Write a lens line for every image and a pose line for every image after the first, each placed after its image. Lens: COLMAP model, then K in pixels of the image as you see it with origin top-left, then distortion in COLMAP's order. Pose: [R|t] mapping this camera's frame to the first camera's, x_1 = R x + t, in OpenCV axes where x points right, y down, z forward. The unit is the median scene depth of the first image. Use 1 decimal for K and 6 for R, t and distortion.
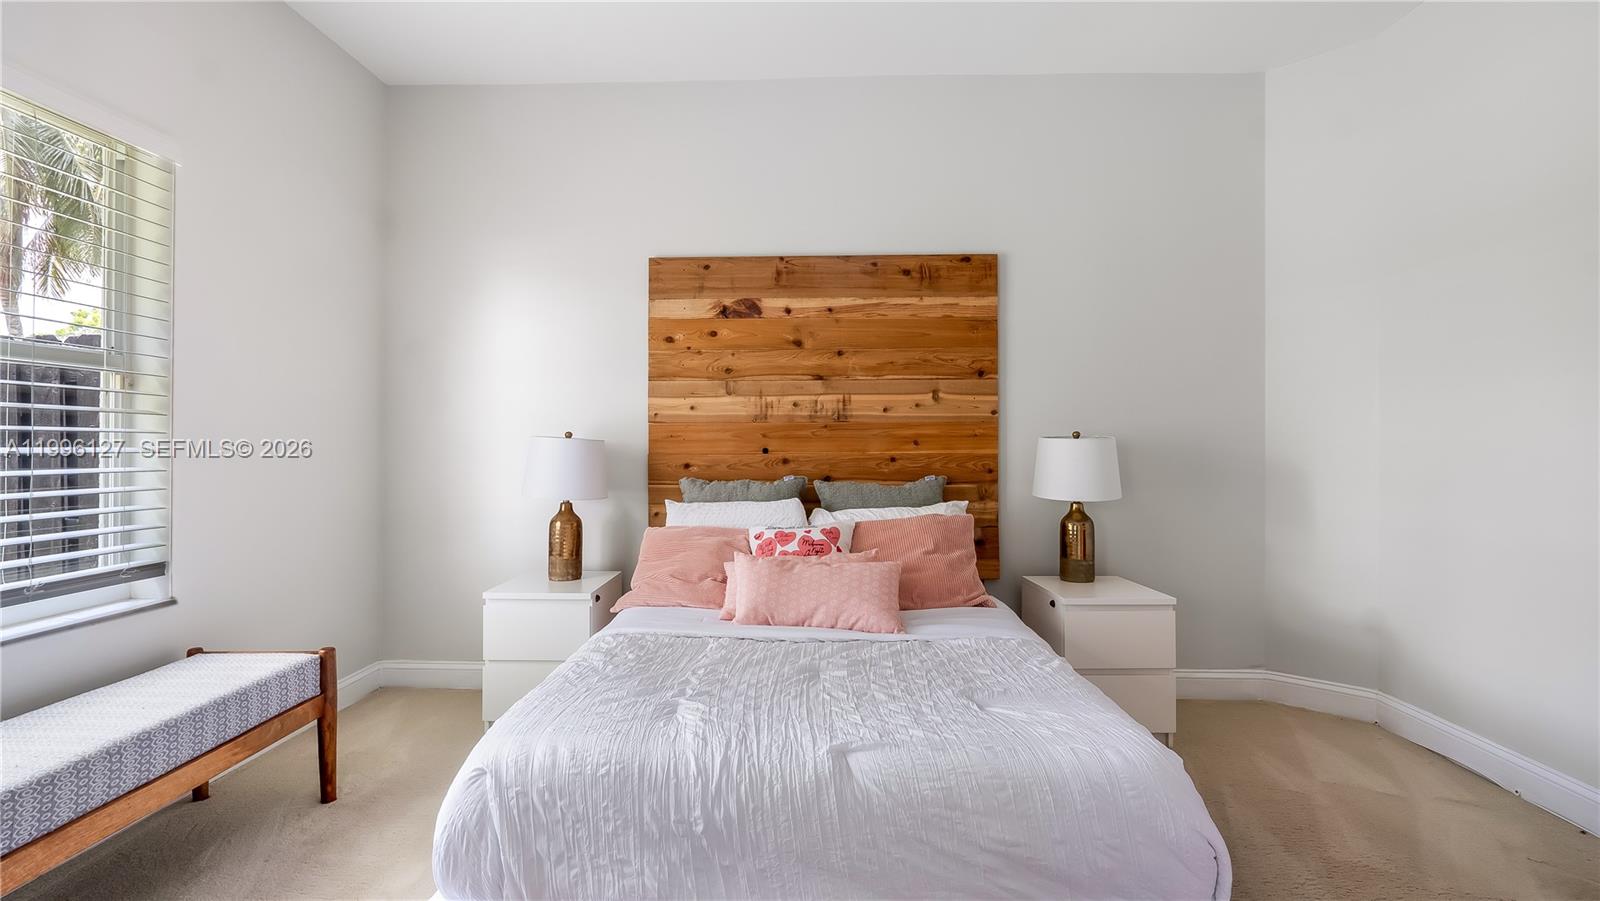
lens RADIAL K [[746.6, 0, 795.9], [0, 746.6, 450.3], [0, 0, 1]] dist [-0.000998, 0.000332]
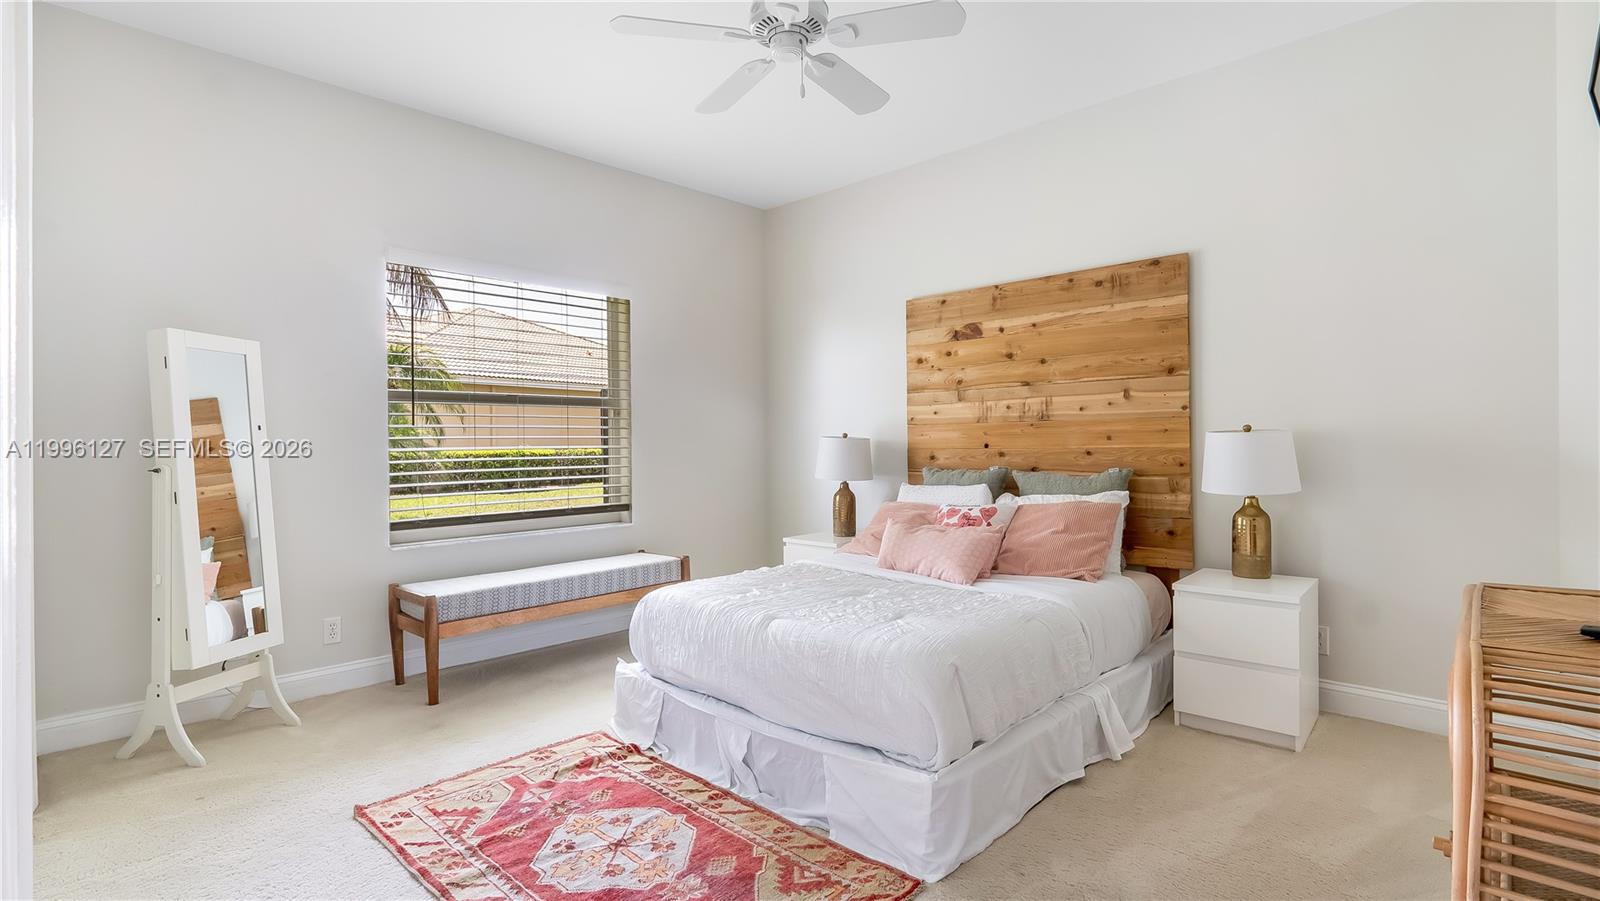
lens RADIAL K [[746.6, 0, 795.9], [0, 746.6, 450.3], [0, 0, 1]] dist [-0.000998, 0.000332]
pose [[0.745000, -0.000214, -0.667065, 0.547624], [0.004141, 0.999982, 0.004304, 0.001371], [0.667052, -0.005968, 0.744987, -0.120917]]
